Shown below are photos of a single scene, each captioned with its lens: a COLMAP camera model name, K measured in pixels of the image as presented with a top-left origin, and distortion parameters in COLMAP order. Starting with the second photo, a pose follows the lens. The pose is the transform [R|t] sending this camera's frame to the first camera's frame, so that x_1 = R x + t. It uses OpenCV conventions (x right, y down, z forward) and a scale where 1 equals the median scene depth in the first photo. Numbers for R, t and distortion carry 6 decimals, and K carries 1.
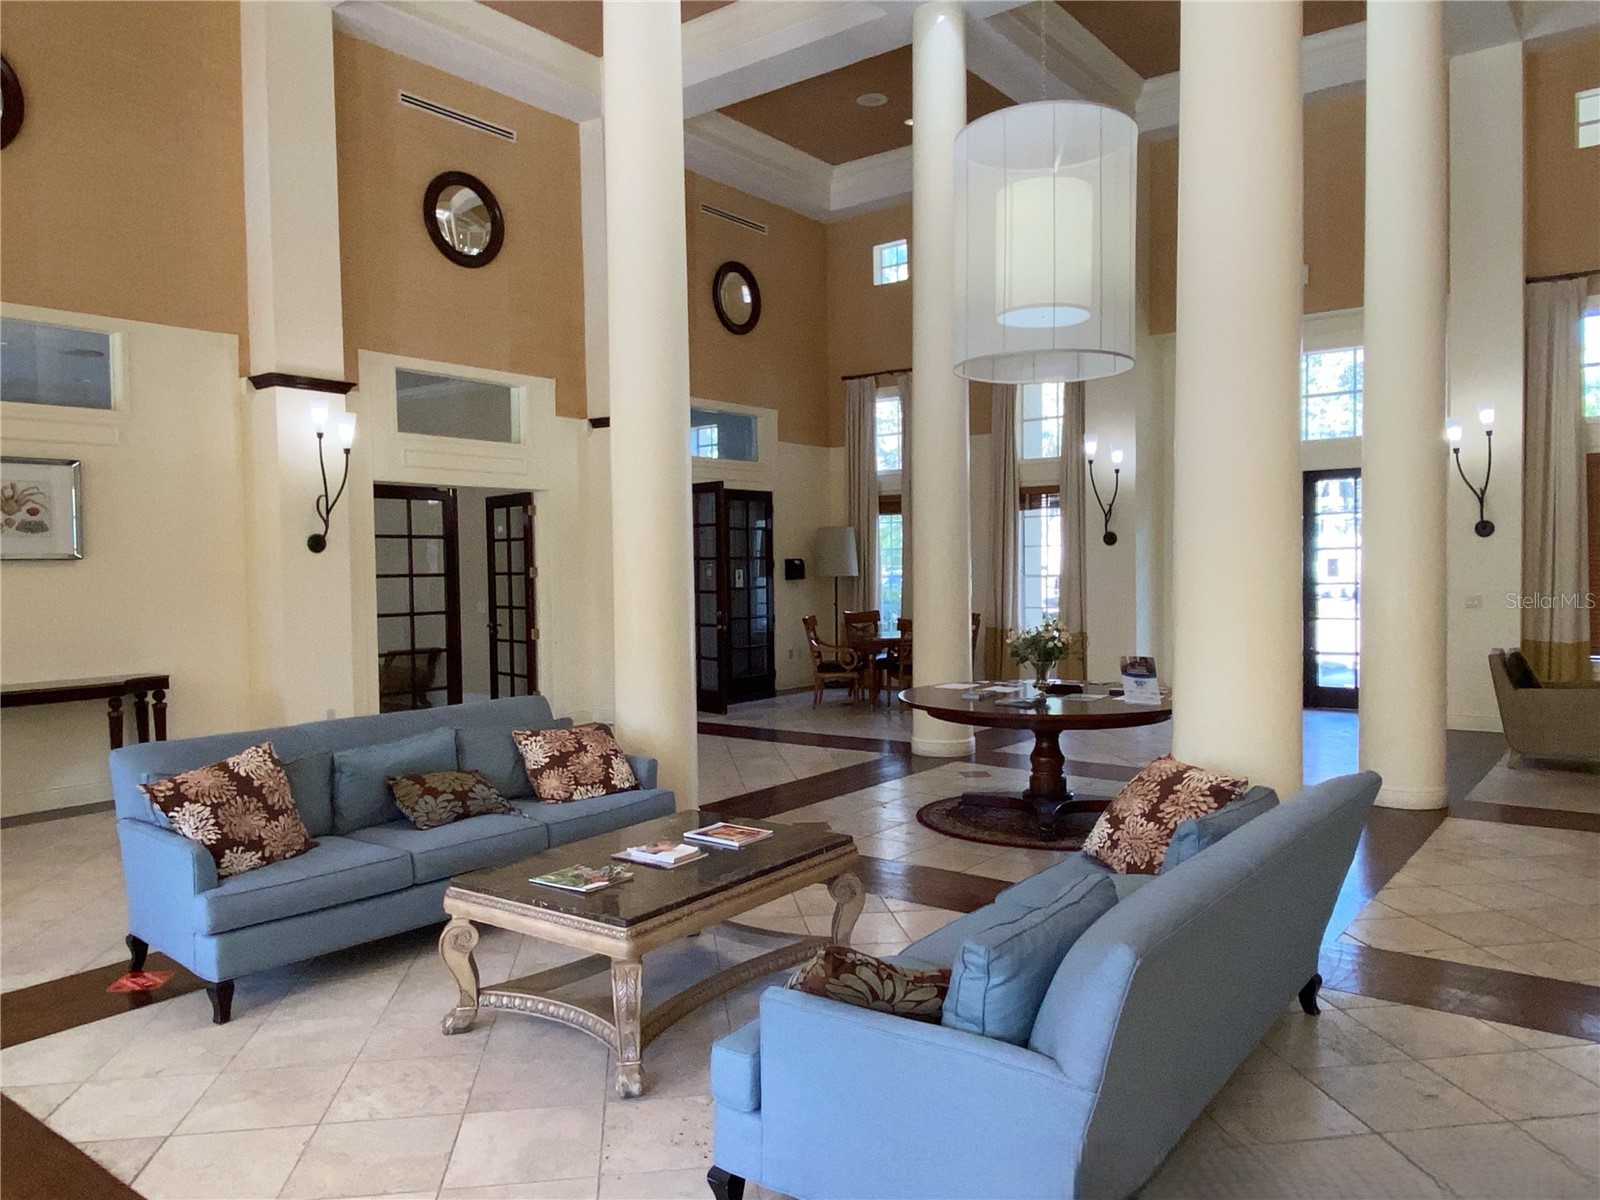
lens RADIAL K [[1140.6, 0, 800.4], [0, 1140.6, 605.2], [0, 0, 1]] dist [0.071955, -0.006171]
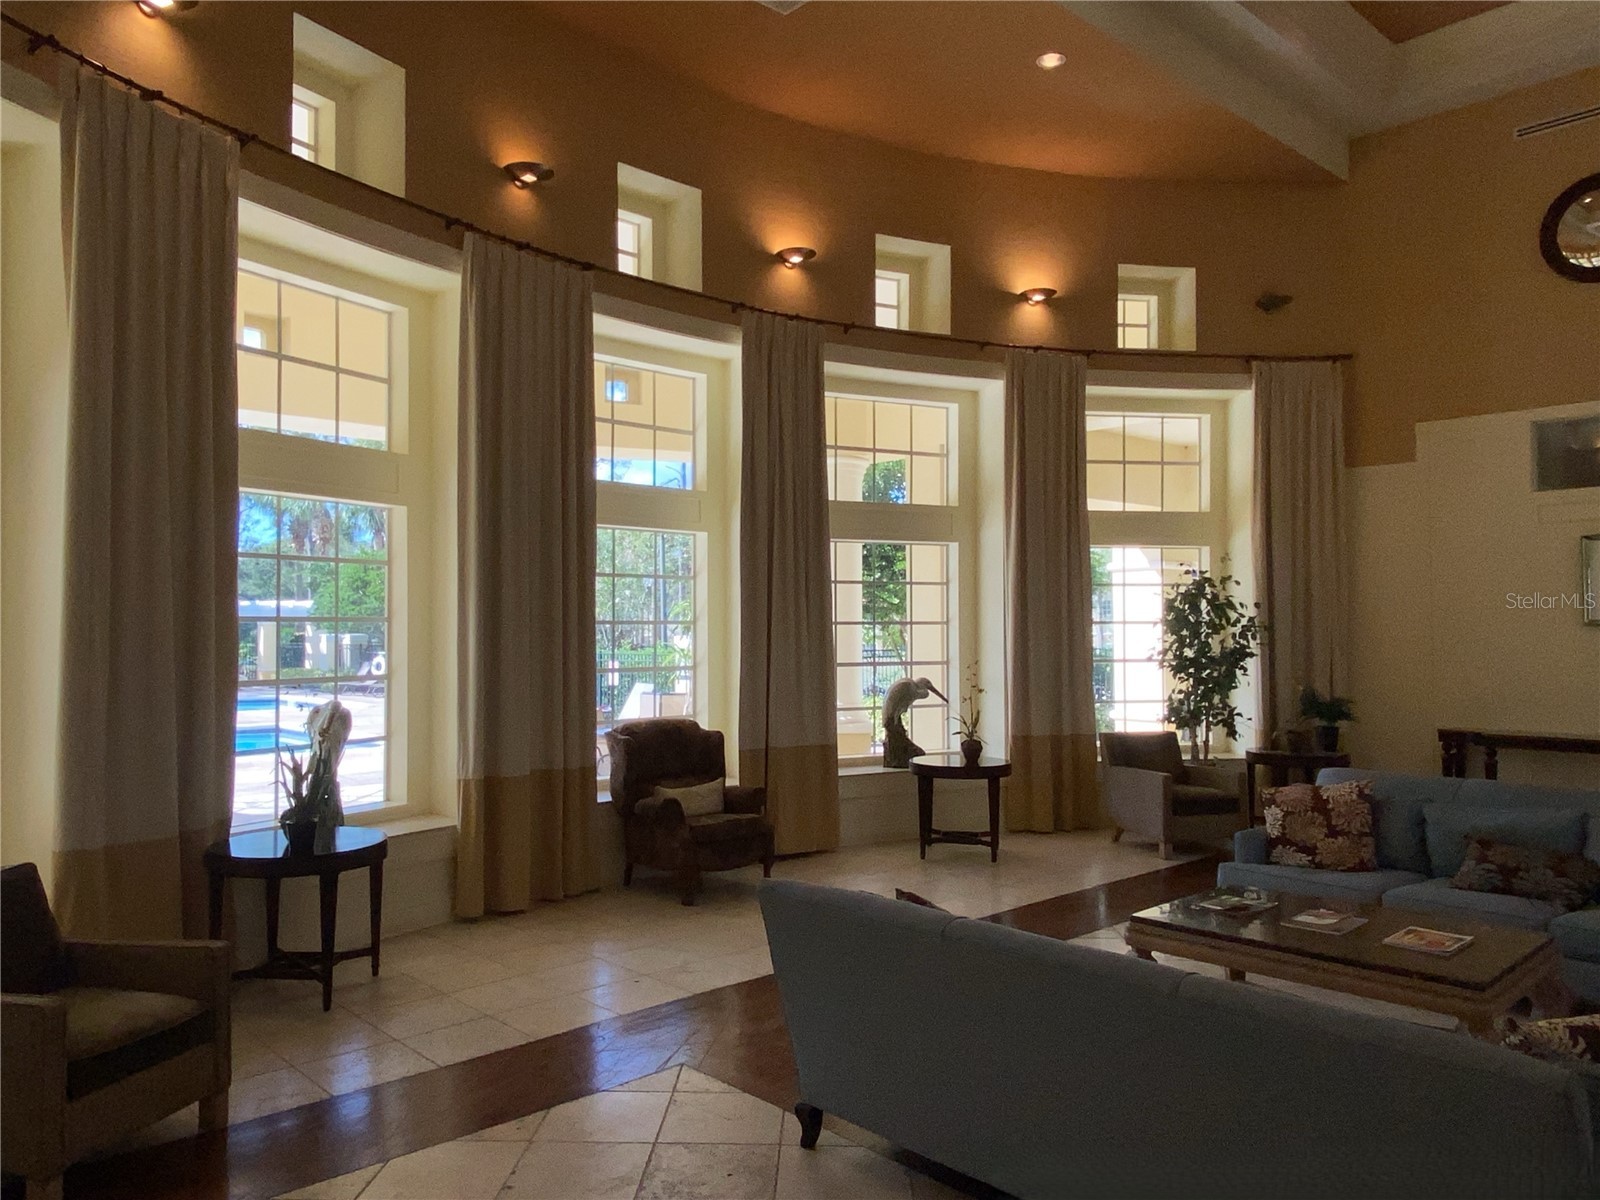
lens RADIAL K [[1140.6, 0, 799.8], [0, 1140.6, 605.7], [0, 0, 1]] dist [0.071955, -0.006171]
pose [[-0.157634, -0.006479, -0.987476, 0.911363], [-0.019752, 0.999799, -0.003407, -0.054373], [0.987300, 0.018967, -0.157730, 0.623373]]
